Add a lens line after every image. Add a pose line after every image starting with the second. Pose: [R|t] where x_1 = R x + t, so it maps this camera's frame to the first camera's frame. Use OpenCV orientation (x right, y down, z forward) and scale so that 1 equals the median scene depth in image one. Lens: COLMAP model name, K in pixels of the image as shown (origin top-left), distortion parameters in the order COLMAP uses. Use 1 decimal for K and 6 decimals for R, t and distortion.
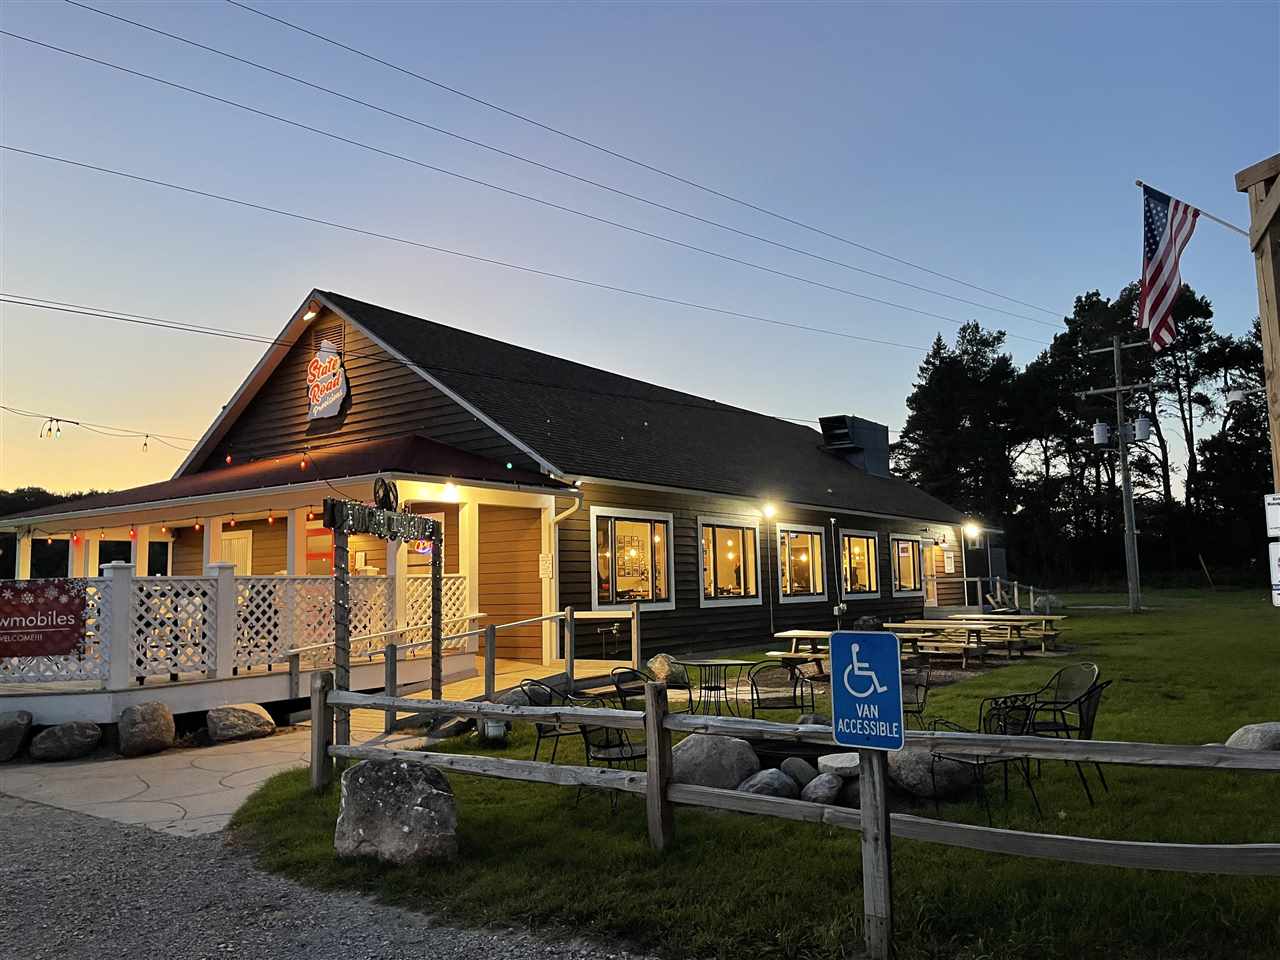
lens RADIAL K [[963.8, 0, 641.4], [0, 963.8, 480.7], [0, 0, 1]] dist [0.047004, -0.026108]
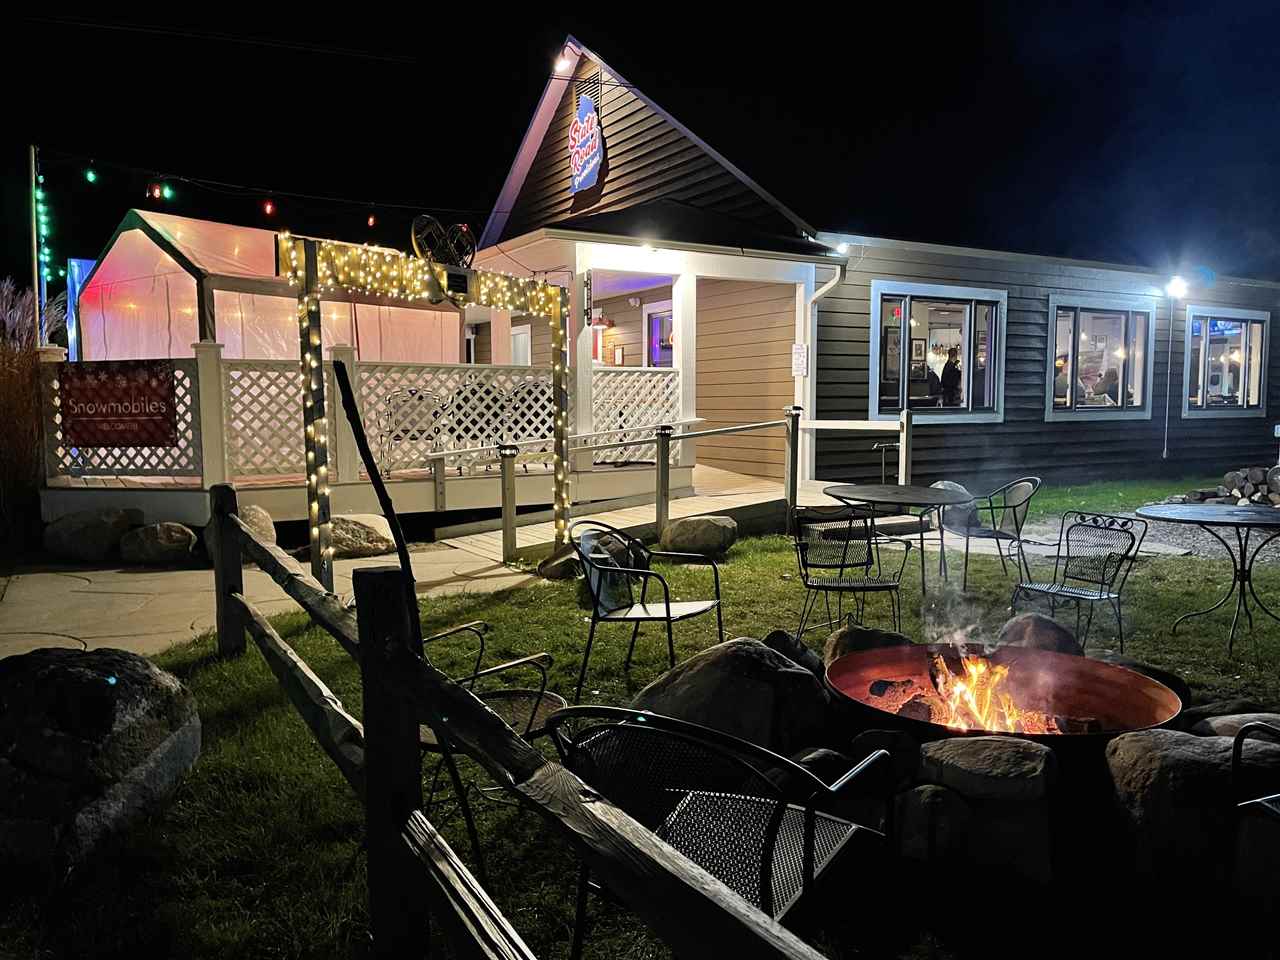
lens RADIAL K [[963.8, 0, 639.0], [0, 963.8, 481.3], [0, 0, 1]] dist [0.047004, -0.026108]
pose [[0.913515, 0.054387, -0.403154, 0.097105], [0.025502, 0.981418, 0.190182, 0.033430], [0.406006, -0.184015, 0.895152, 0.242328]]
